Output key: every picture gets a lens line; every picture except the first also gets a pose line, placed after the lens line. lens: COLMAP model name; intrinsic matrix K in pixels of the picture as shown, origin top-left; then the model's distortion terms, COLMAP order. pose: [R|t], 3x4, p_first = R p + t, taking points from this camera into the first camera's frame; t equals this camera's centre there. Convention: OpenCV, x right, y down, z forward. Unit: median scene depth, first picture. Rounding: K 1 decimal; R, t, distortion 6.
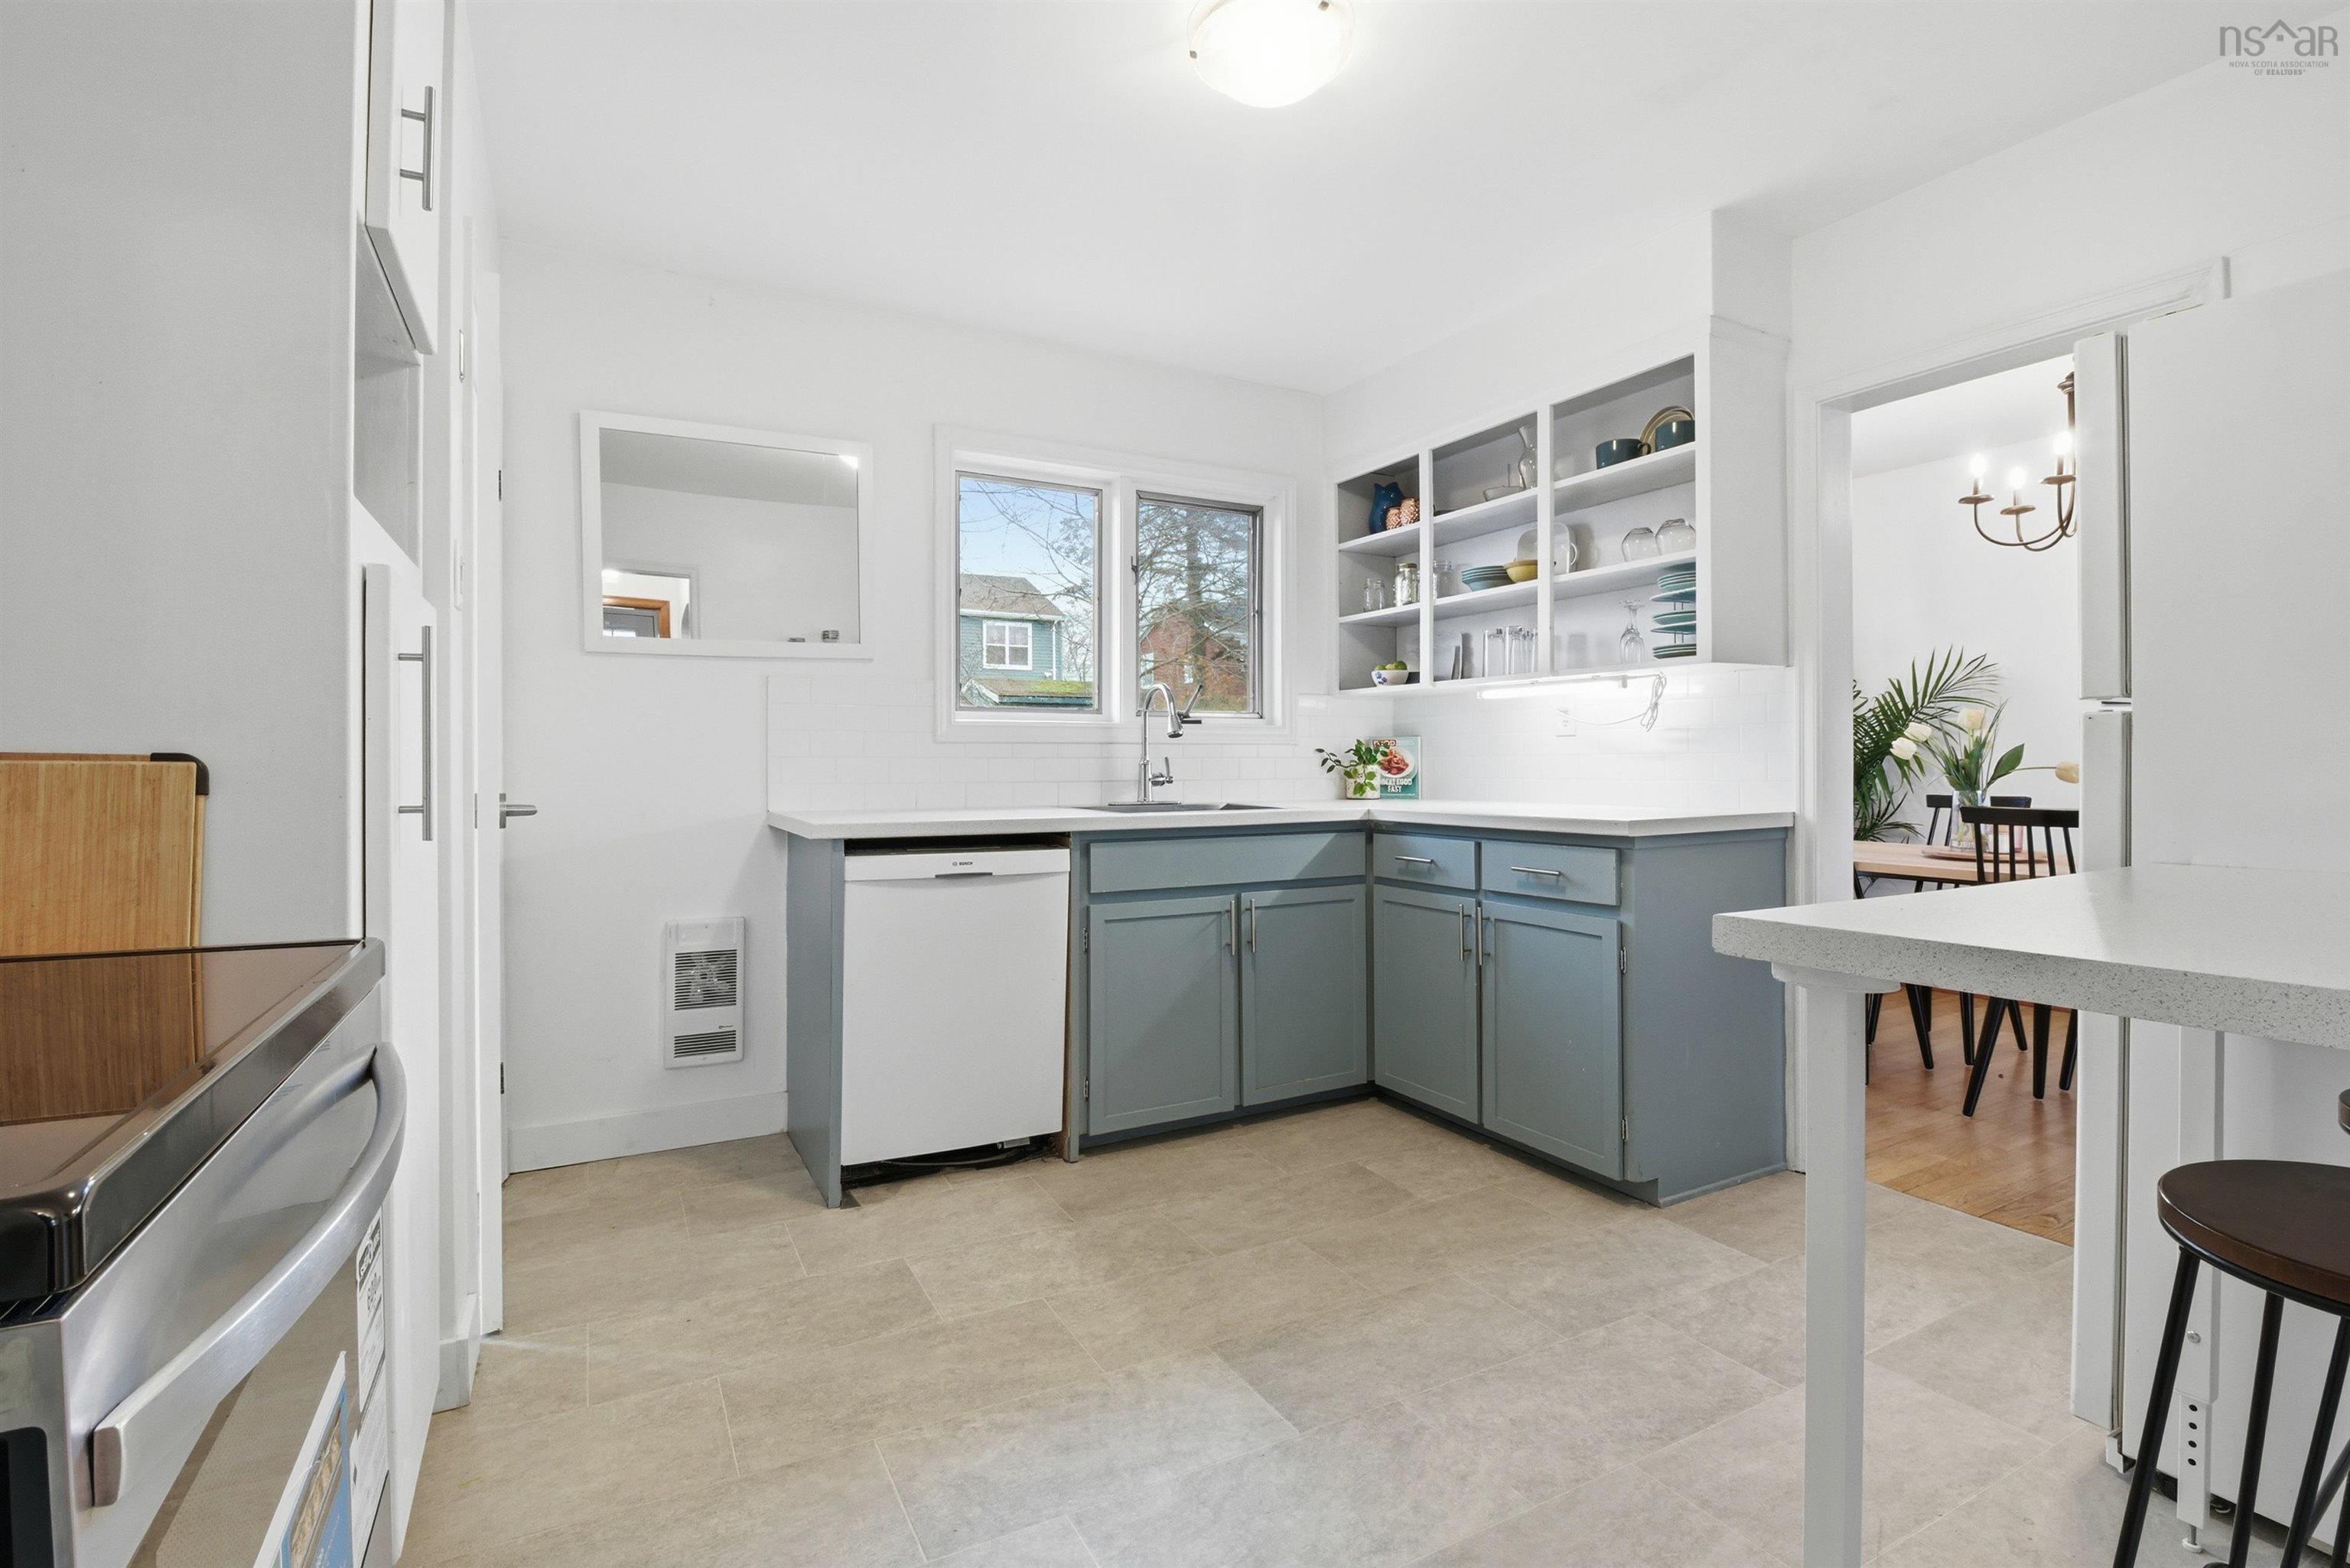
lens RADIAL K [[1085.6, 0, 1172.8], [0, 1085.6, 759.5], [0, 0, 1]] dist [0.001861, -0.016107]
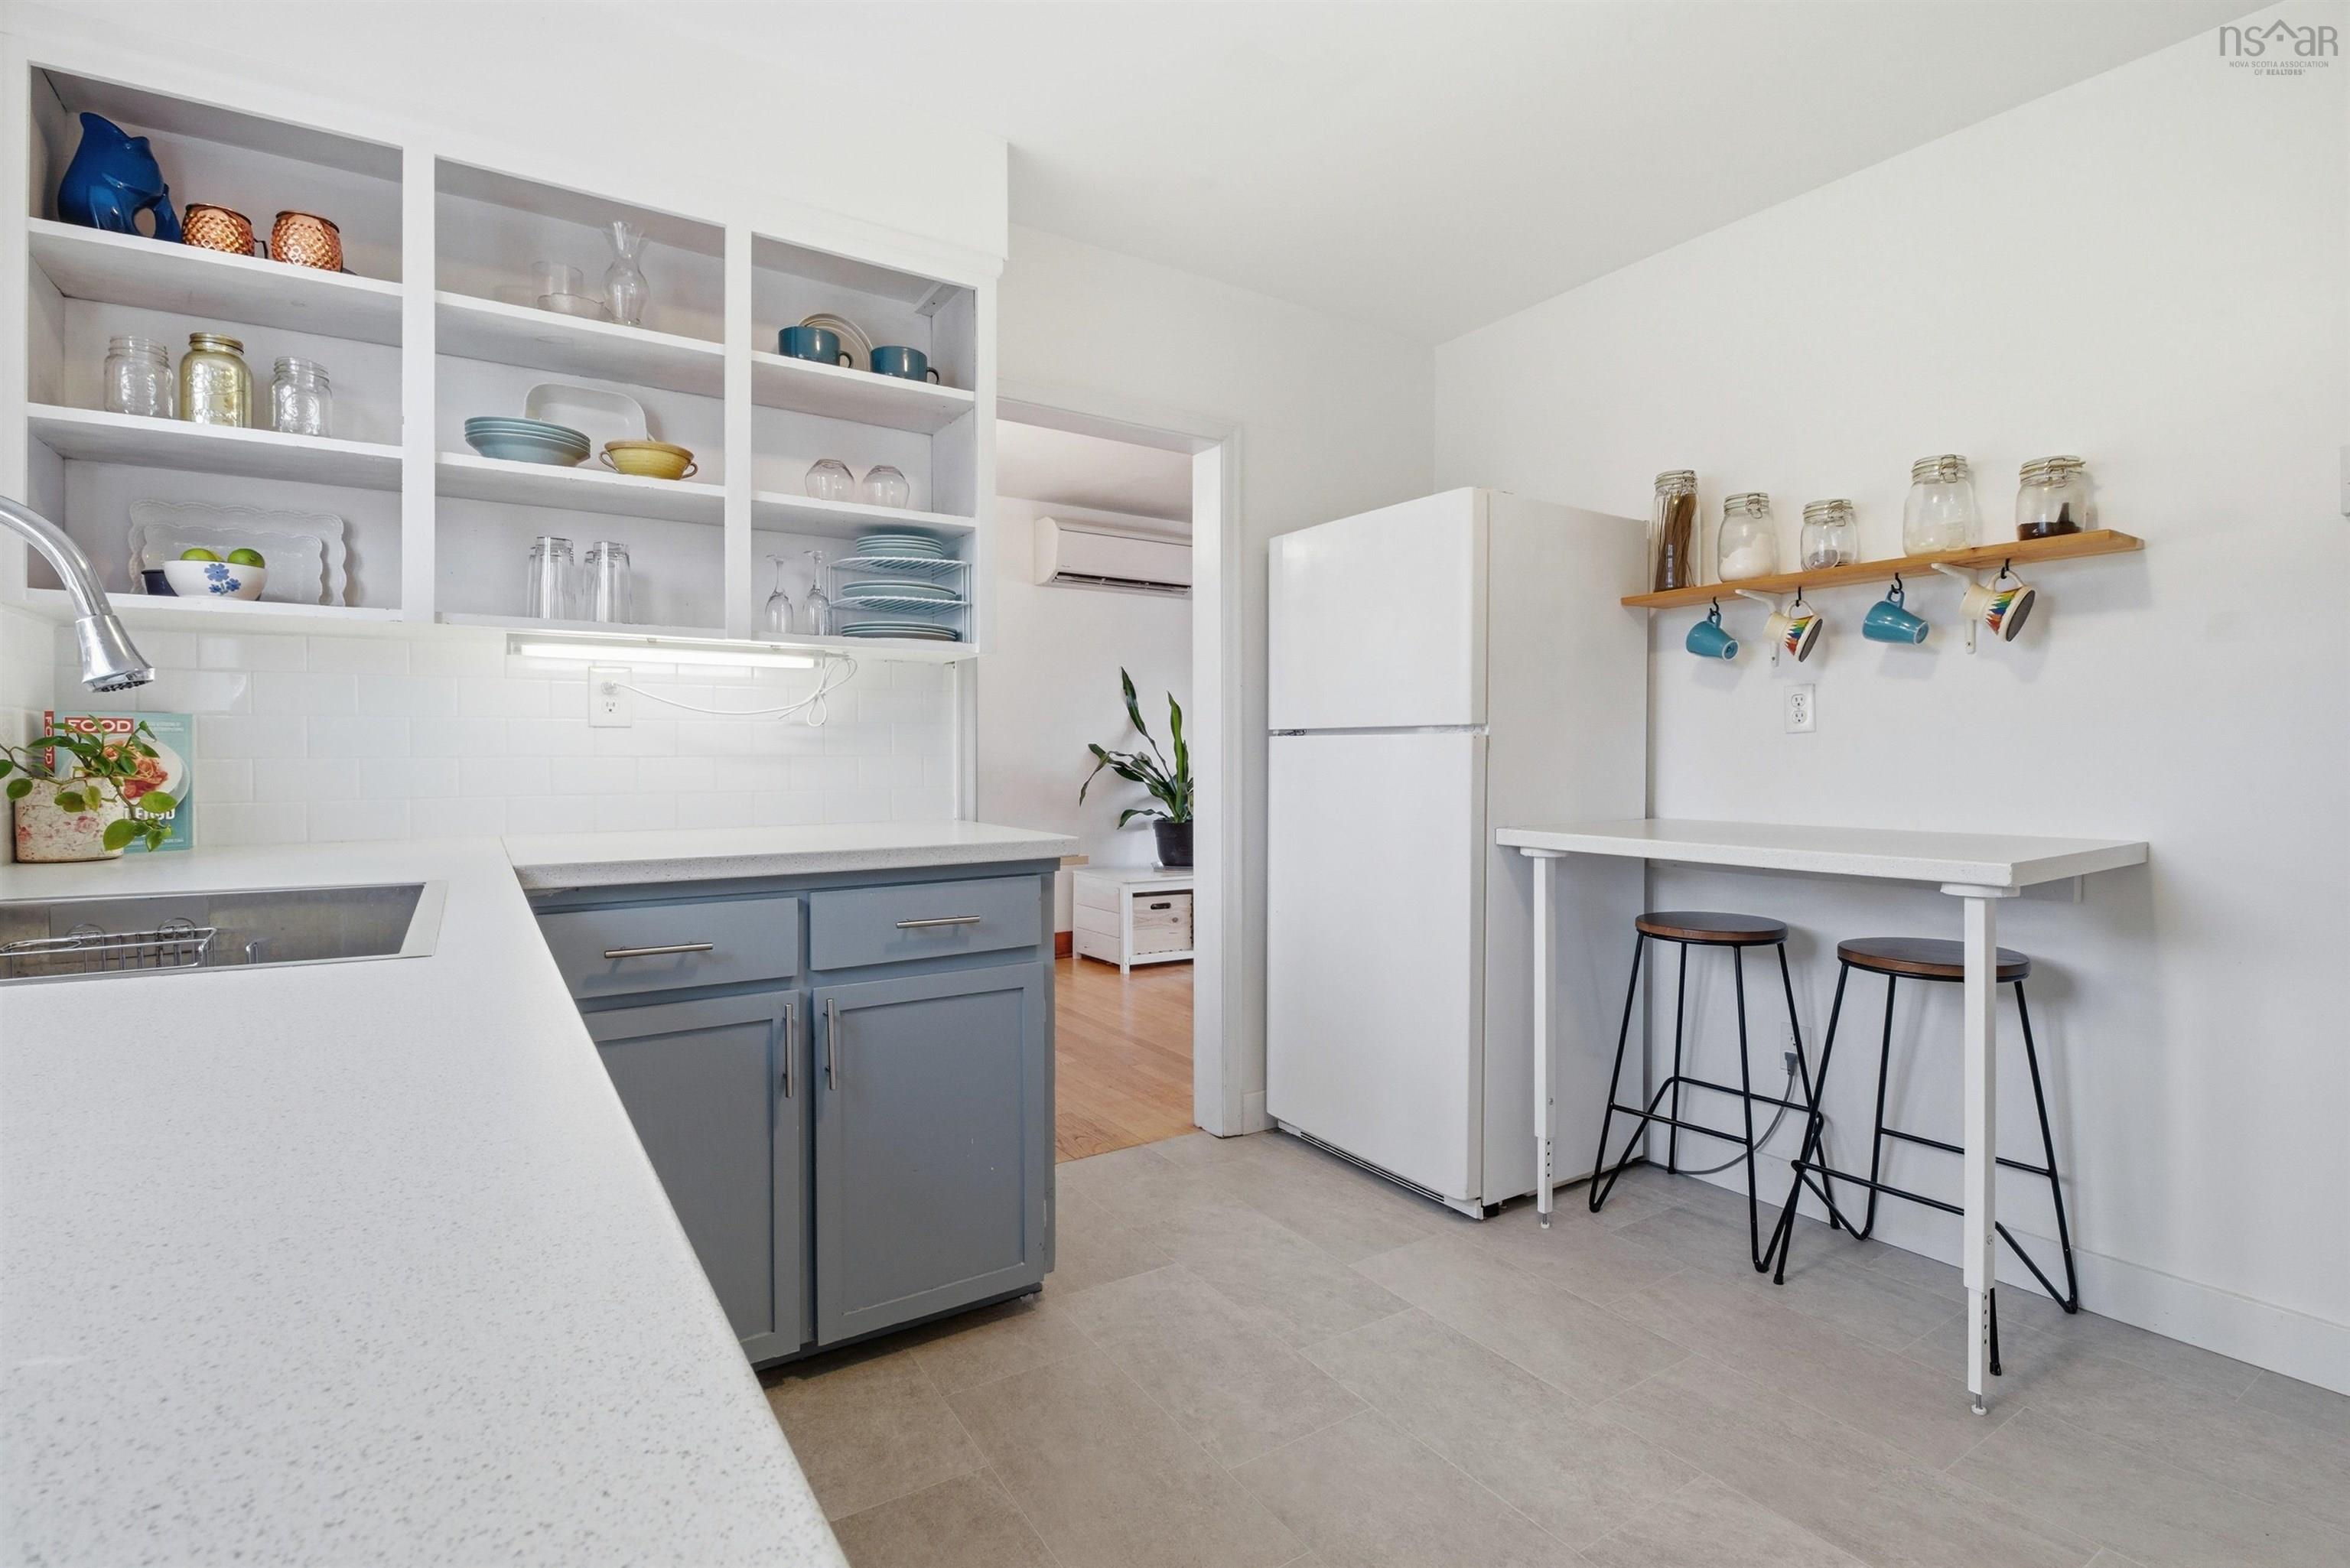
lens RADIAL K [[1085.6, 0, 1172.8], [0, 1085.6, 759.5], [0, 0, 1]] dist [0.001861, -0.016107]
pose [[-0.073386, -0.001957, 0.997302, -0.309968], [-0.002168, 0.999996, 0.001803, -0.003886], [-0.997301, -0.002030, -0.073390, 0.729214]]
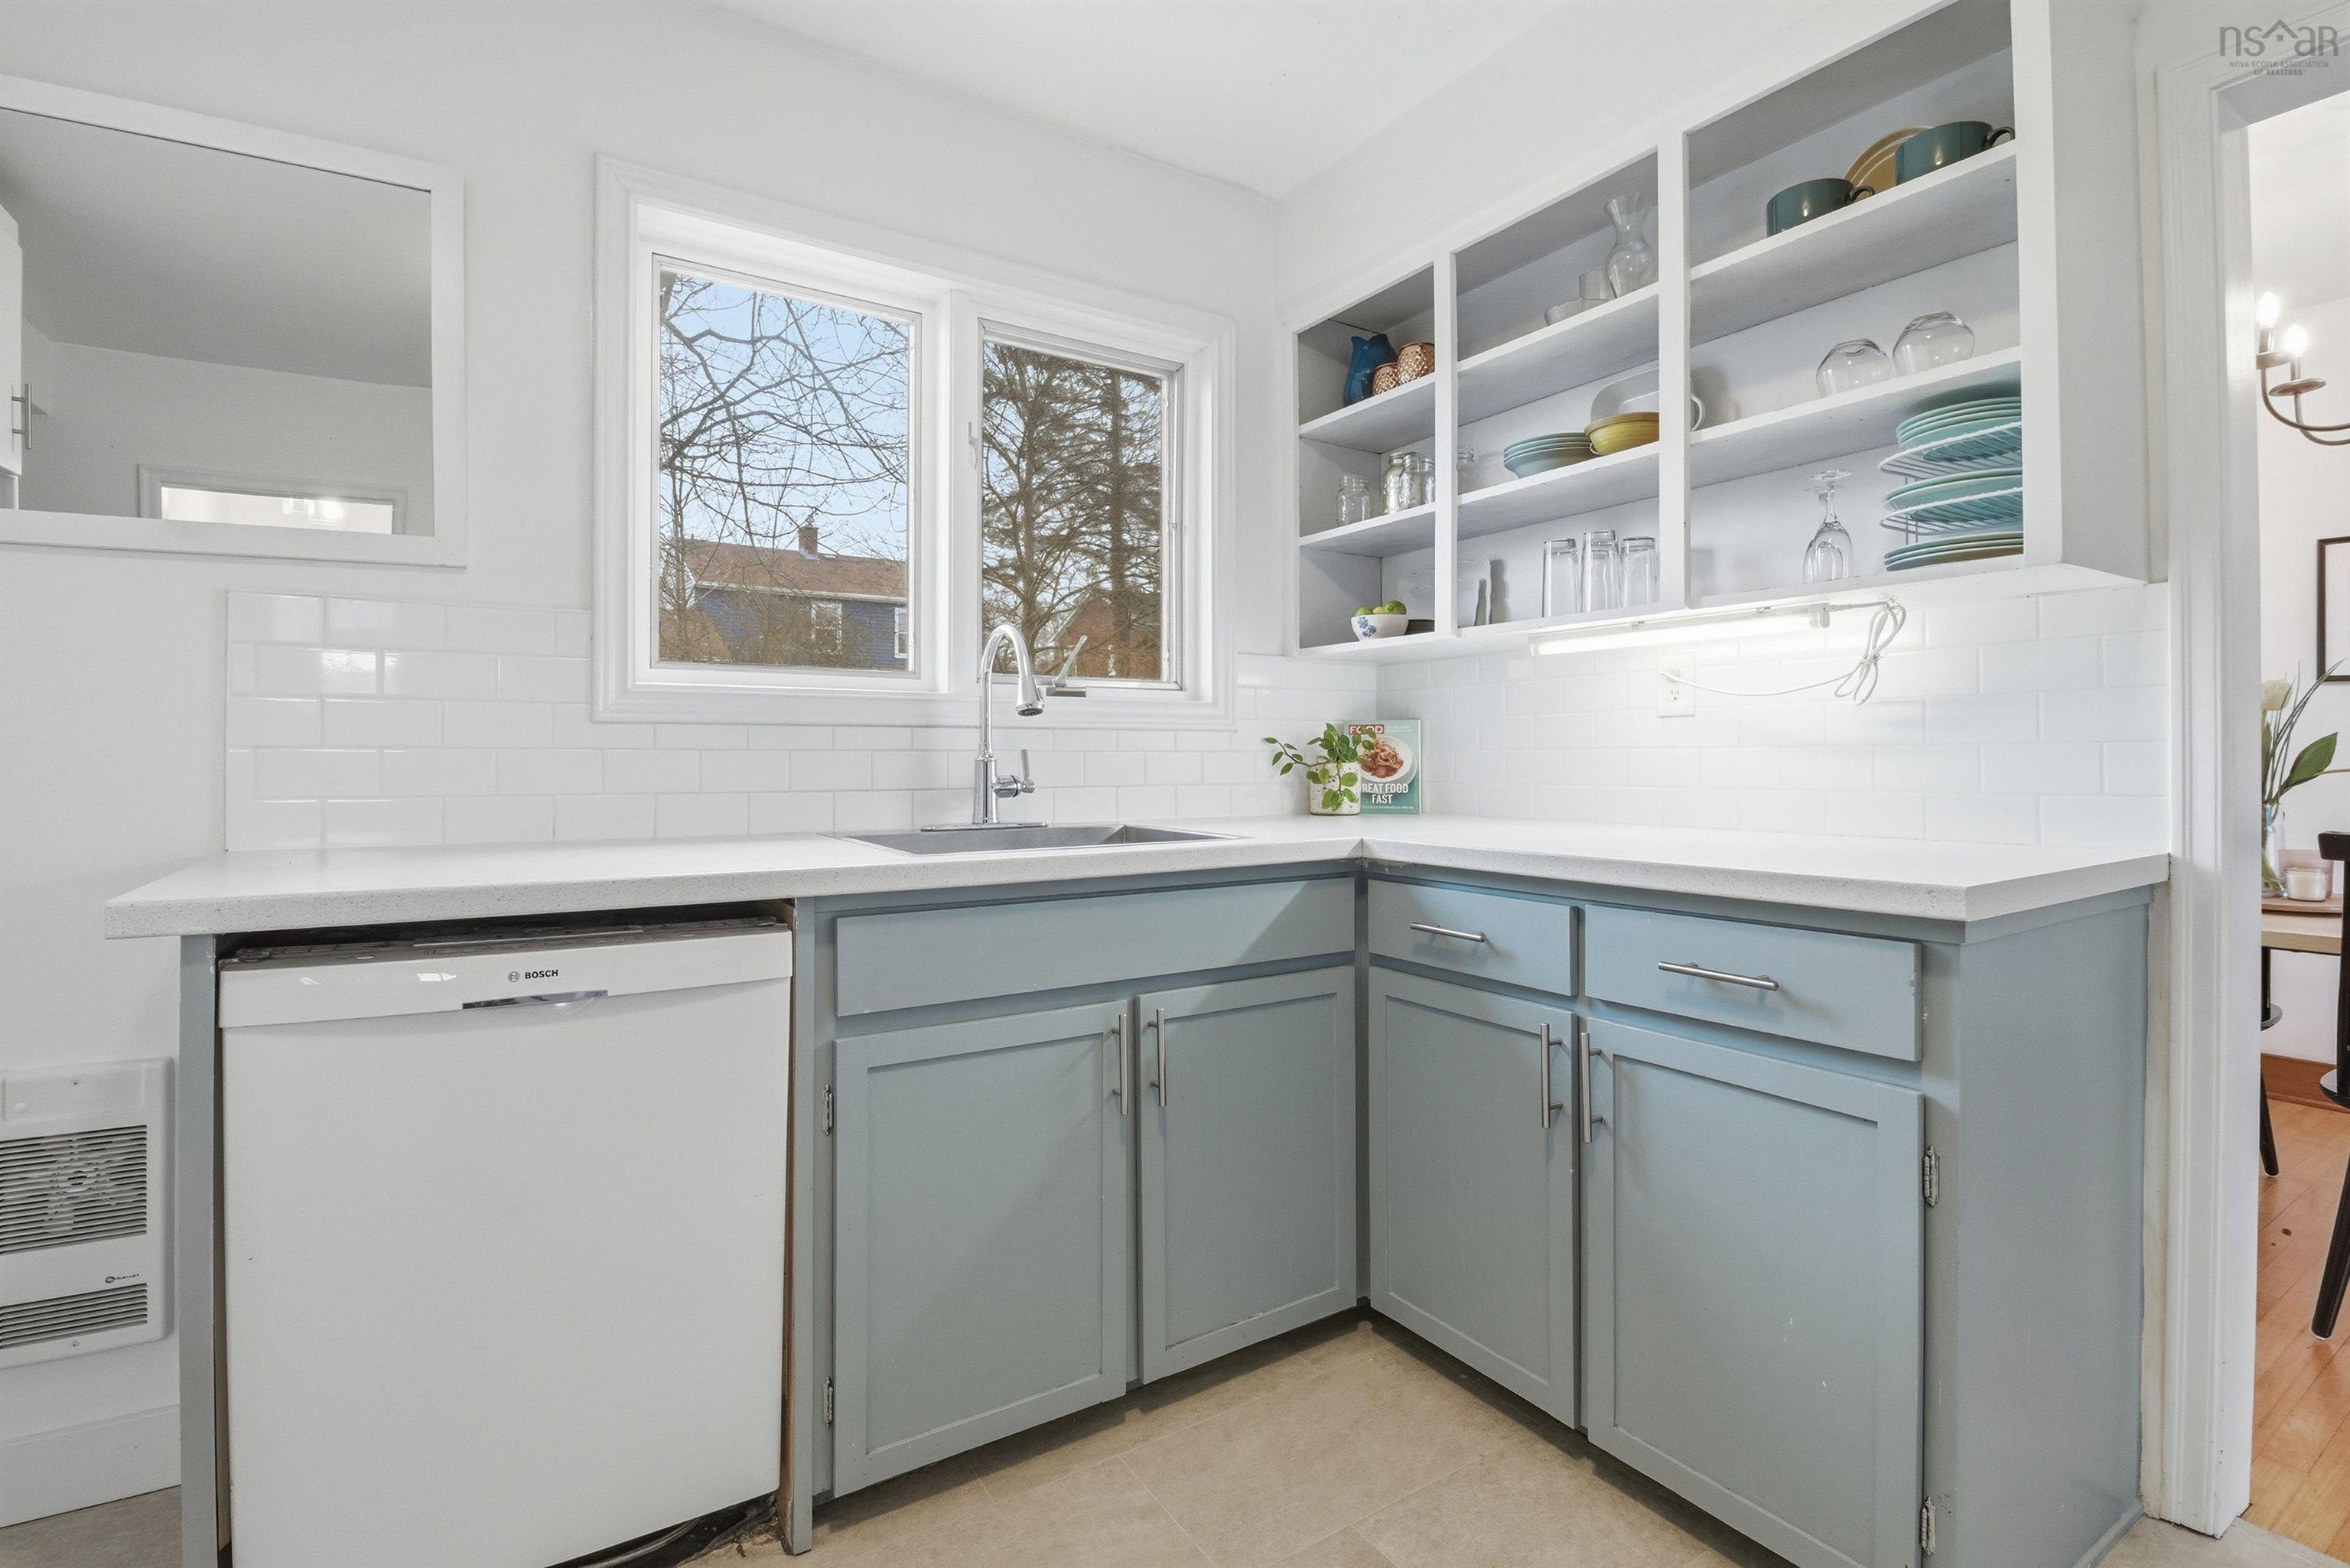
lens RADIAL K [[1085.6, 0, 1172.8], [0, 1085.6, 759.5], [0, 0, 1]] dist [0.001861, -0.016107]
pose [[0.997870, 0.001359, 0.065219, 0.040419], [-0.001648, 0.999989, 0.004371, 0.000508], [-0.065212, -0.004469, 0.997861, 0.415763]]
